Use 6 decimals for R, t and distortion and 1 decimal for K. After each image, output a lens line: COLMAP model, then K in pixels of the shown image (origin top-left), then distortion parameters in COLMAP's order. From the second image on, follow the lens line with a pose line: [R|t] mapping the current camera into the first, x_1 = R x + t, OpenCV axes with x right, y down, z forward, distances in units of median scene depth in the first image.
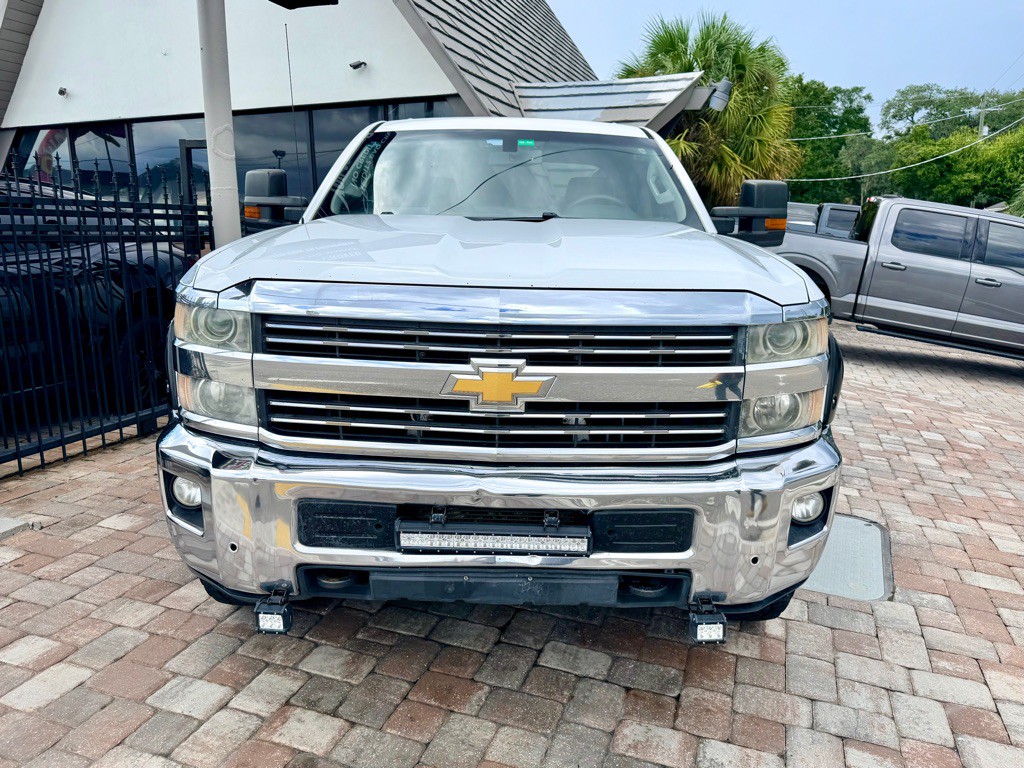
lens RADIAL K [[818.6, 0, 510.1], [0, 818.6, 386.2], [0, 0, 1]] dist [0.095577, -0.172245]
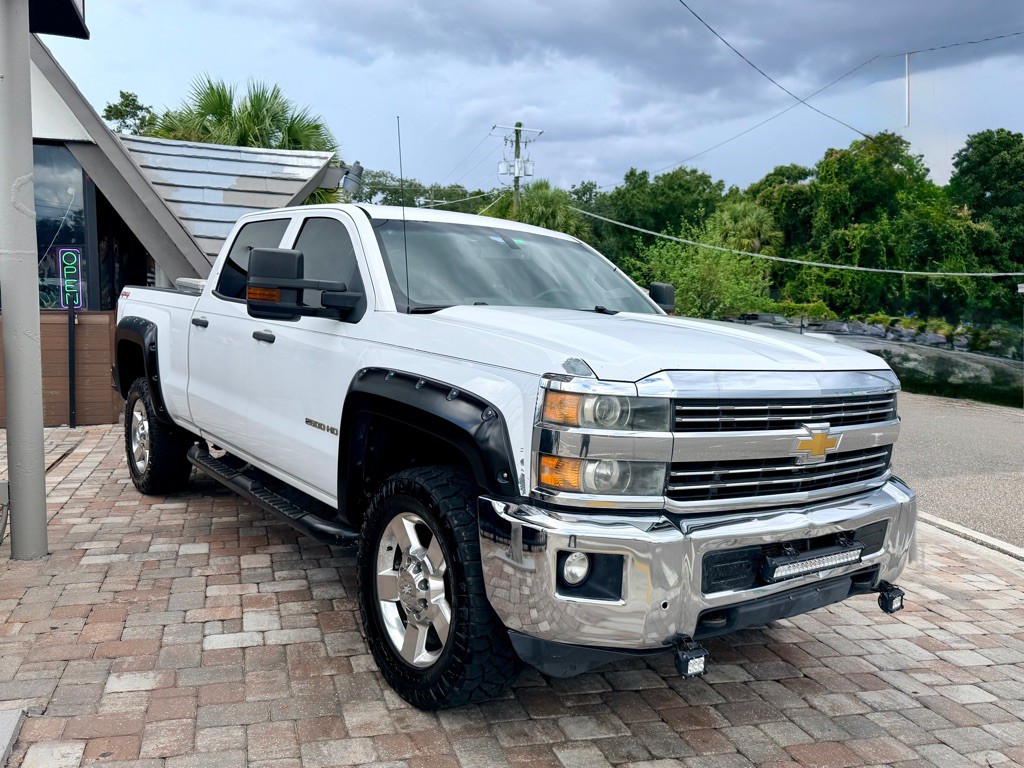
lens RADIAL K [[914.0, 0, 510.1], [0, 914.0, 382.7], [0, 0, 1]] dist [0.161425, -0.377537]
pose [[0.768495, -0.032910, 0.639009, -1.064833], [0.093783, 0.993685, -0.061610, -0.041192], [-0.632946, 0.107275, 0.766728, 0.109979]]
